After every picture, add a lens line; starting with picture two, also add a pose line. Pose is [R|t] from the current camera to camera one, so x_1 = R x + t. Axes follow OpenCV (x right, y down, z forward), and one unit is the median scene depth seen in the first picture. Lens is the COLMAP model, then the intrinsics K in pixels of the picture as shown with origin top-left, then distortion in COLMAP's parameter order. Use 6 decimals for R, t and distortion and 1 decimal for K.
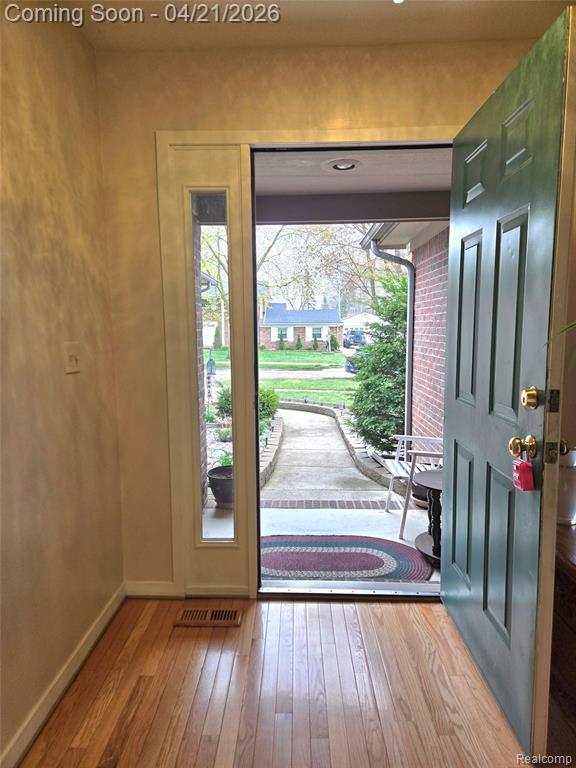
lens RADIAL K [[515.0, 0, 286.9], [0, 515.0, 384.8], [0, 0, 1]] dist [0.027622, -0.017403]
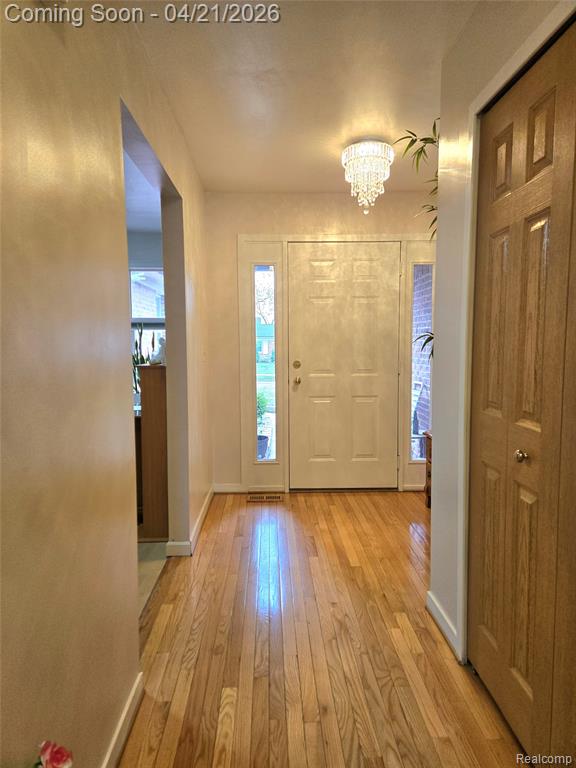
lens RADIAL K [[515.0, 0, 288.1], [0, 515.0, 383.8], [0, 0, 1]] dist [0.027622, -0.017403]
pose [[0.998216, -0.003679, 0.059589, -0.183101], [0.005370, 0.999586, -0.028253, 0.102708], [-0.059461, 0.028522, 0.997823, -0.847532]]
